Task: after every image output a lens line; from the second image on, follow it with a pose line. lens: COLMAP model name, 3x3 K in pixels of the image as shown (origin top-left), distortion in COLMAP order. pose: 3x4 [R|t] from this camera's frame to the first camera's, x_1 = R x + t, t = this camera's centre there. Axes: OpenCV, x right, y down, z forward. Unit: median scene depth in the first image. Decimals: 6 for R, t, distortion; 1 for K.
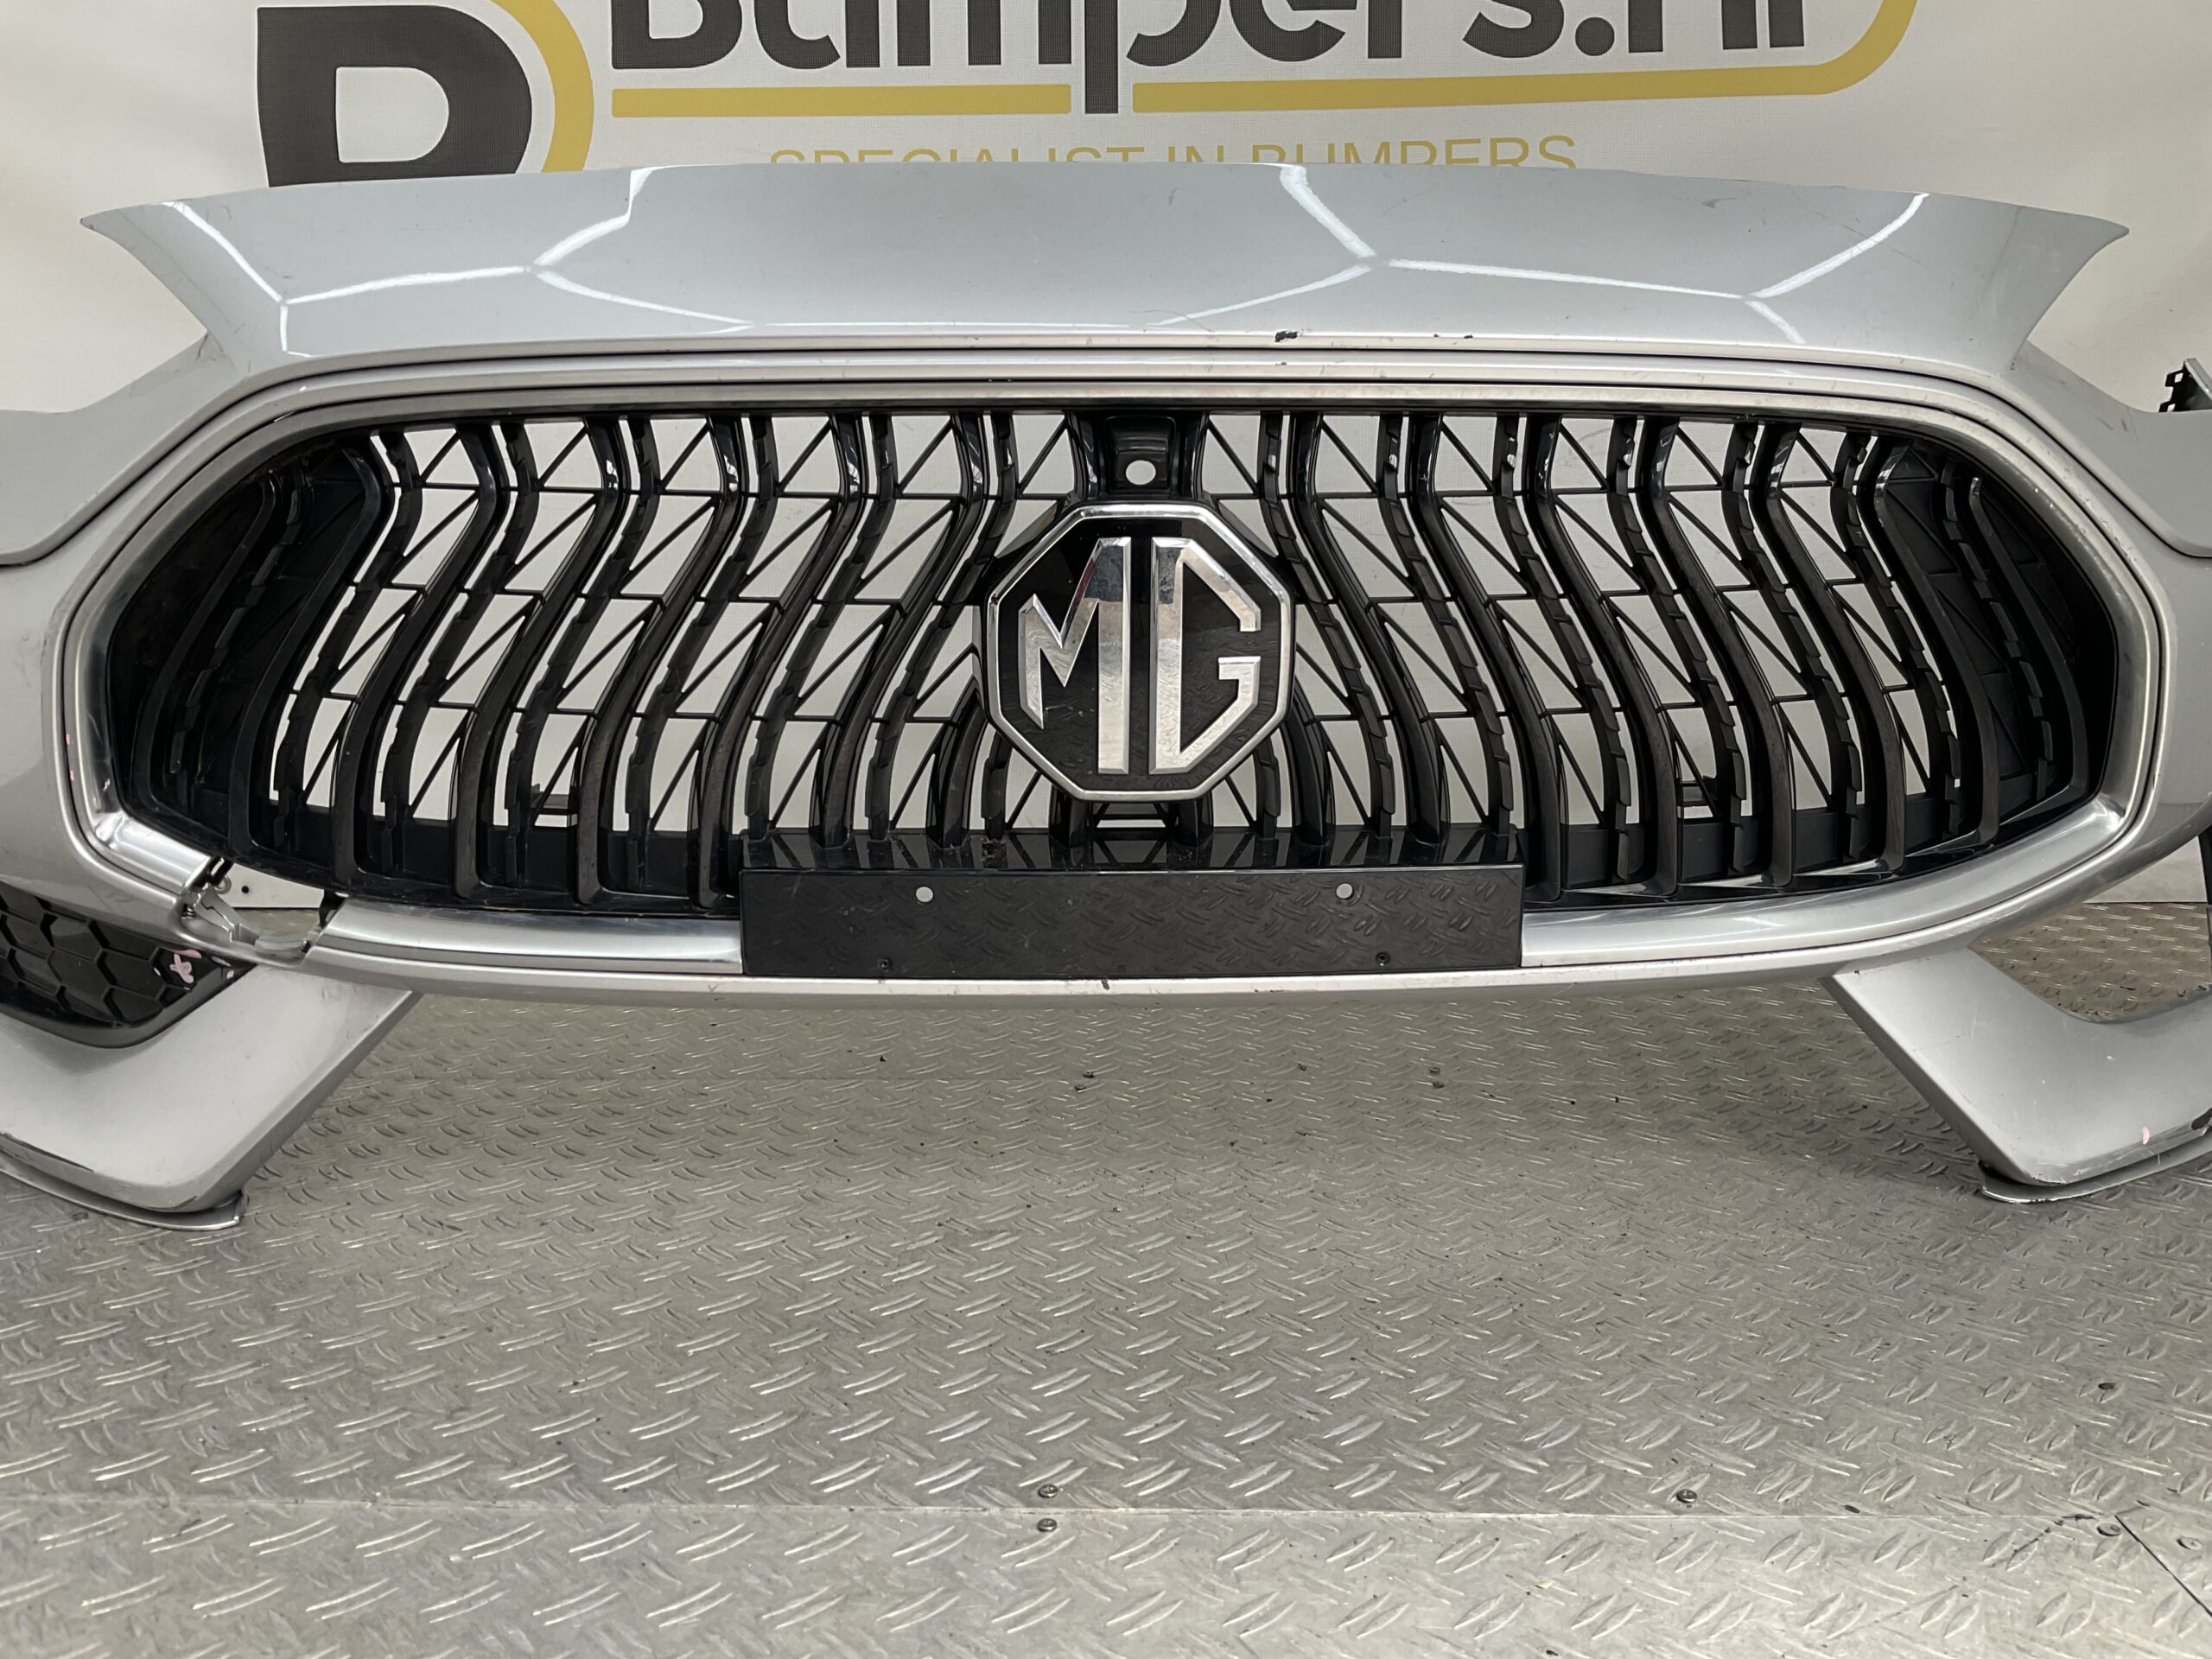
lens RADIAL K [[1829.9, 0, 1102.1], [0, 1829.9, 823.0], [0, 0, 1]] dist [0.092119, -0.168289]
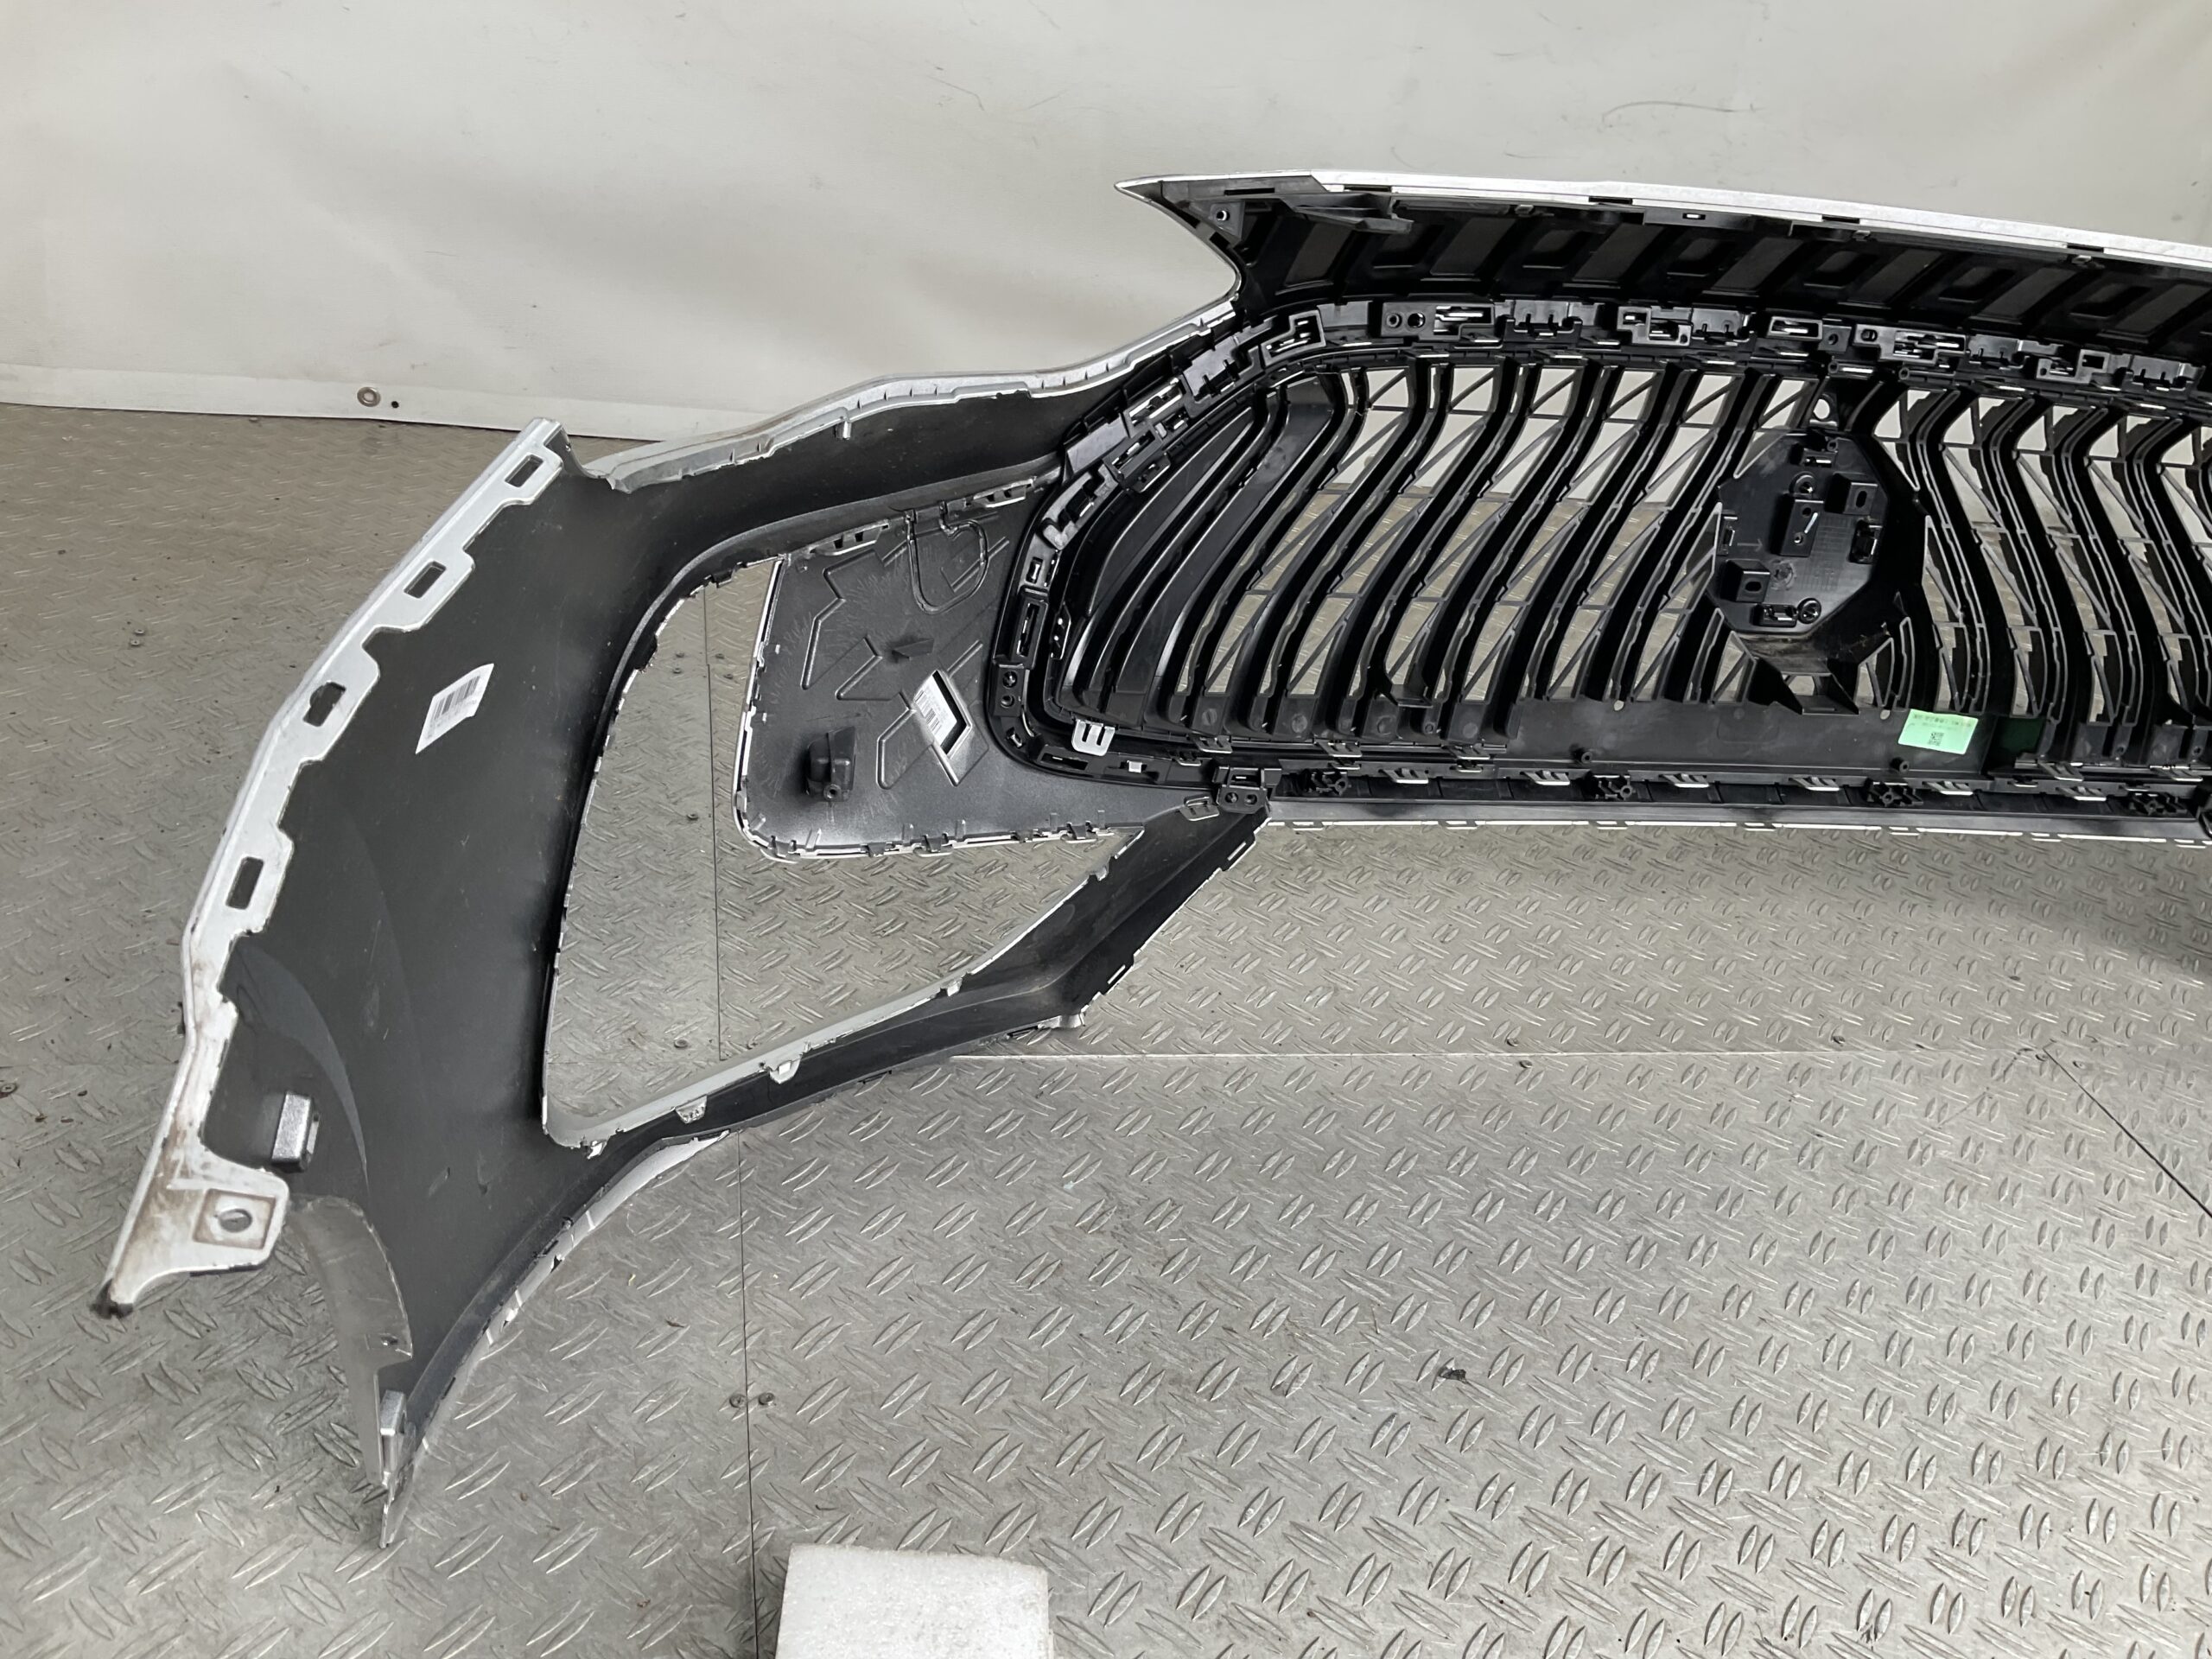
lens RADIAL K [[1829.9, 0, 1111.9], [0, 1829.9, 828.0], [0, 0, 1]] dist [0.092119, -0.168289]
pose [[0.967130, 0.010032, 0.254084, -0.785944], [-0.101982, 0.930642, 0.351434, -0.370755], [-0.232936, -0.365794, 0.901075, -0.371172]]
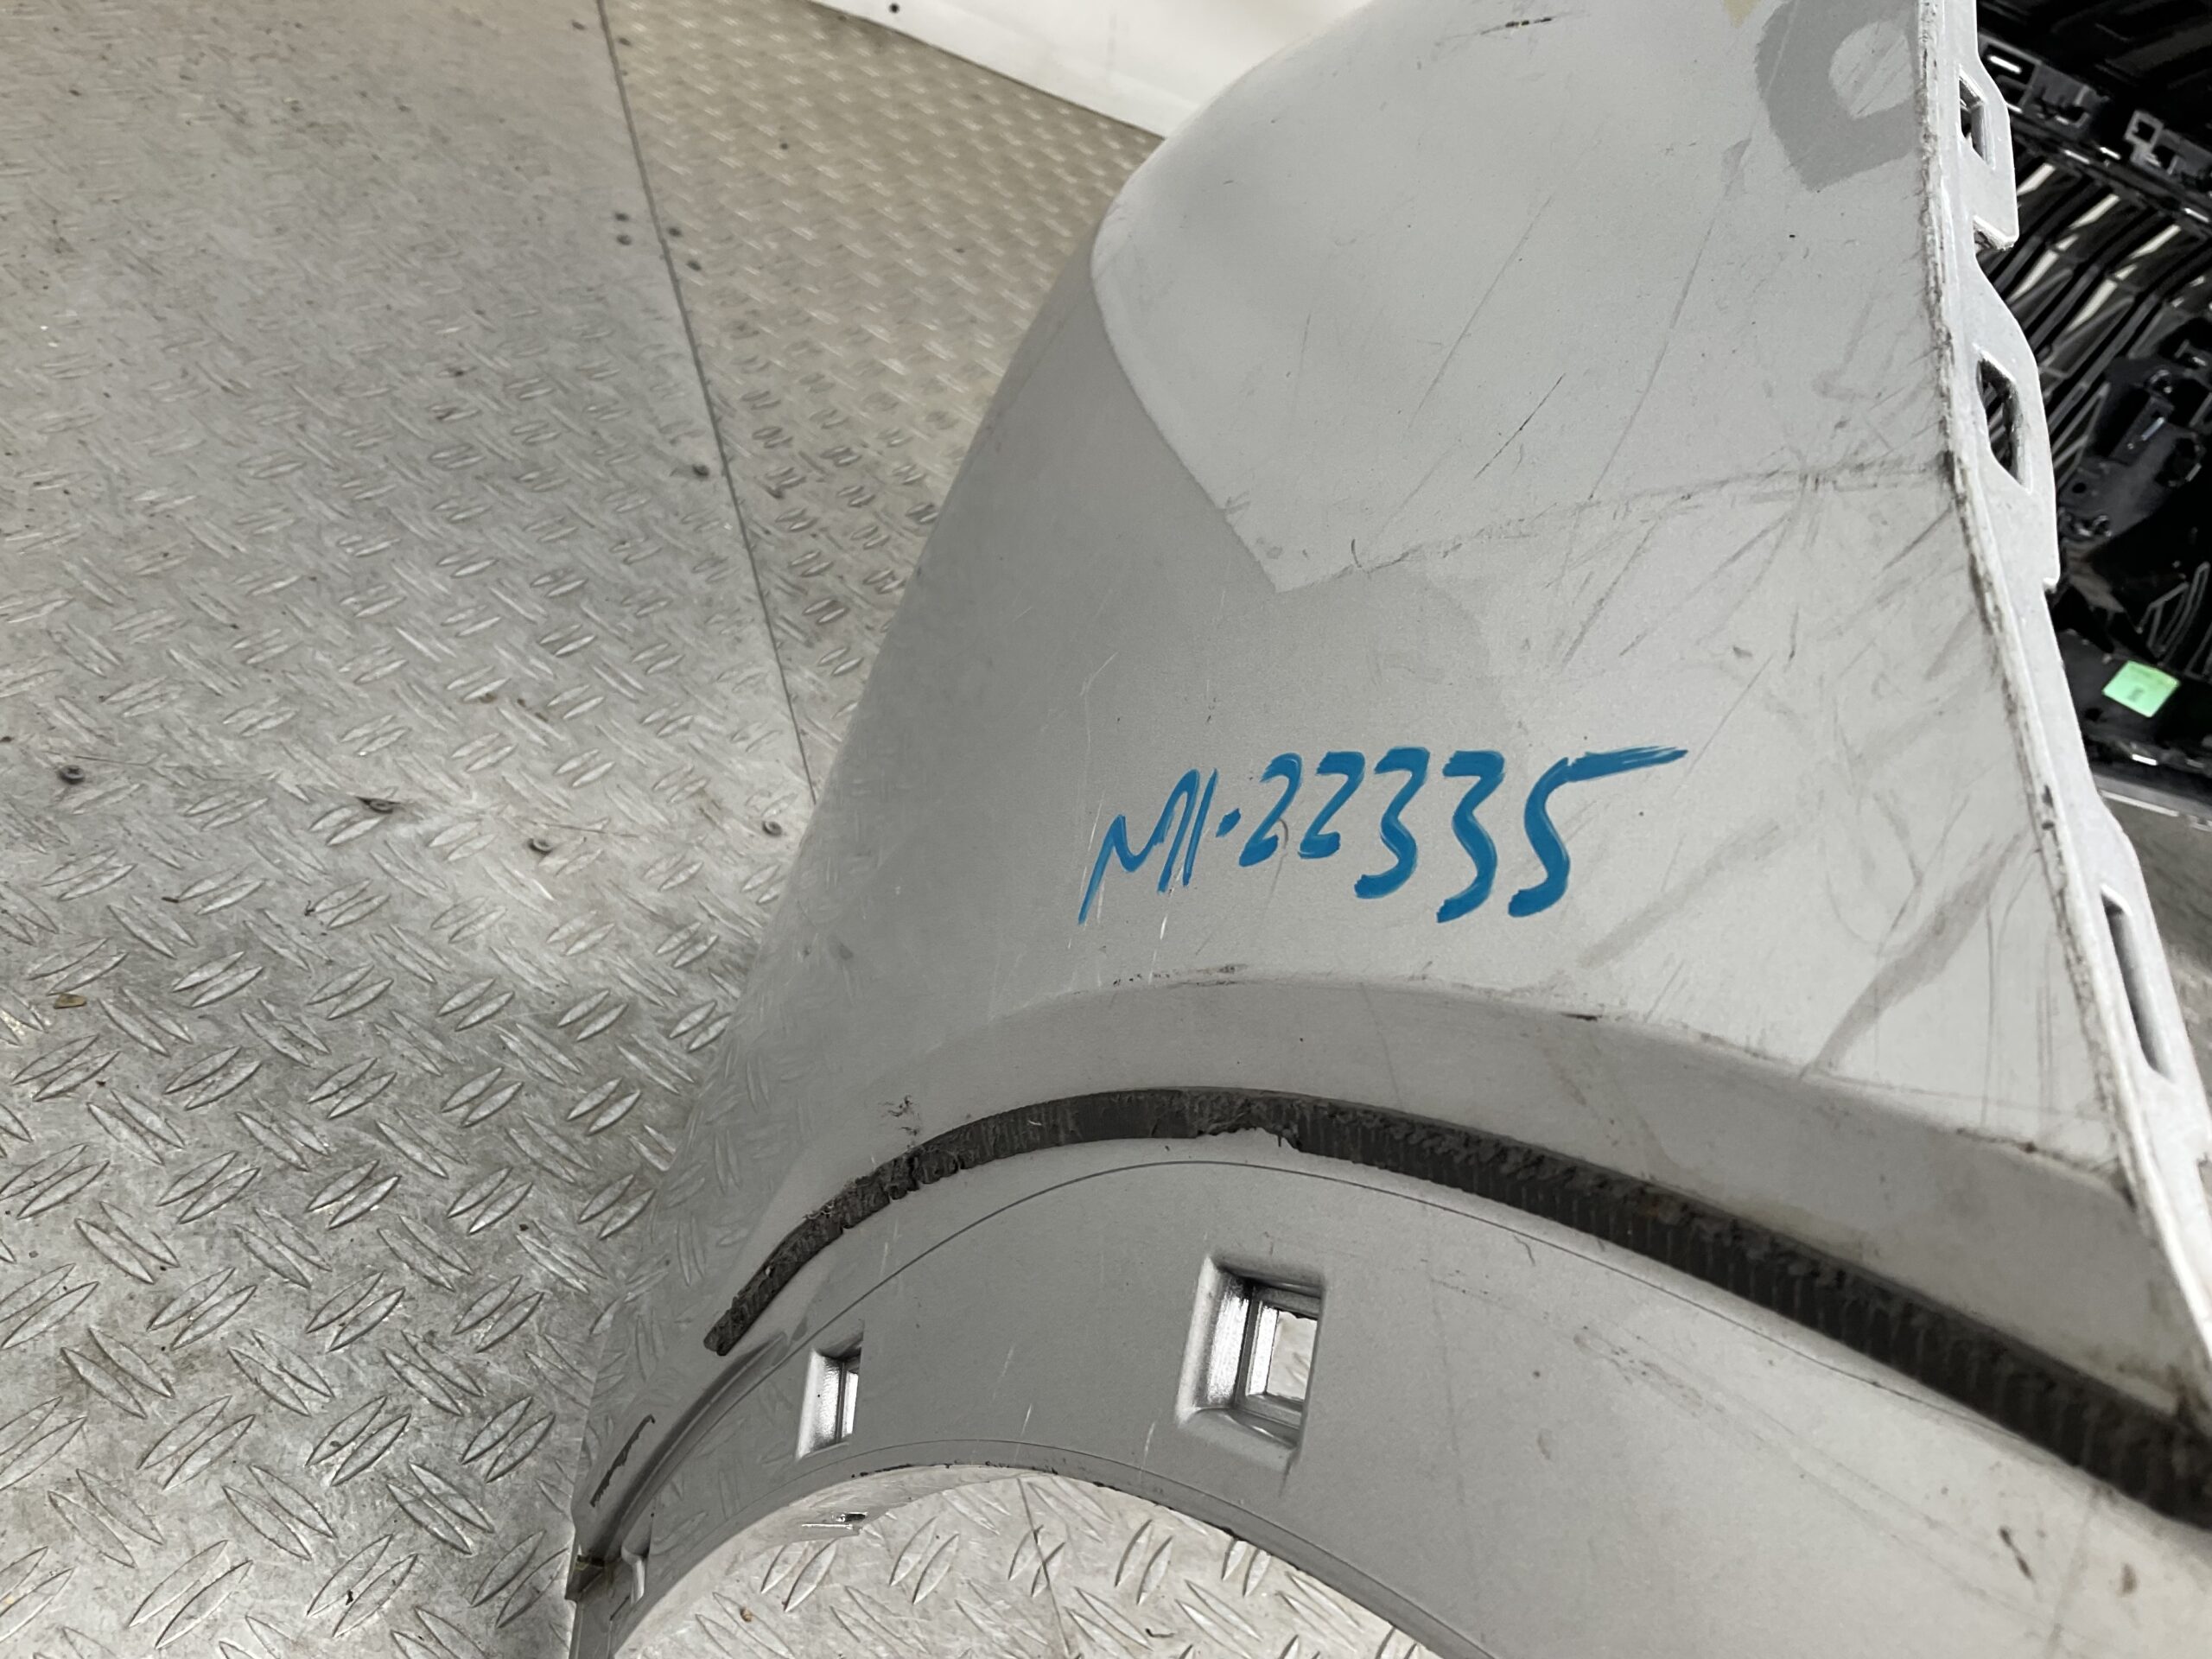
lens RADIAL K [[1829.9, 0, 1110.4], [0, 1829.9, 837.8], [0, 0, 1]] dist [0.092119, -0.168289]
pose [[0.851009, 0.122319, 0.510708, -1.098042], [-0.380276, 0.814233, 0.438651, -0.172554], [-0.362180, -0.567505, 0.739434, 0.143241]]
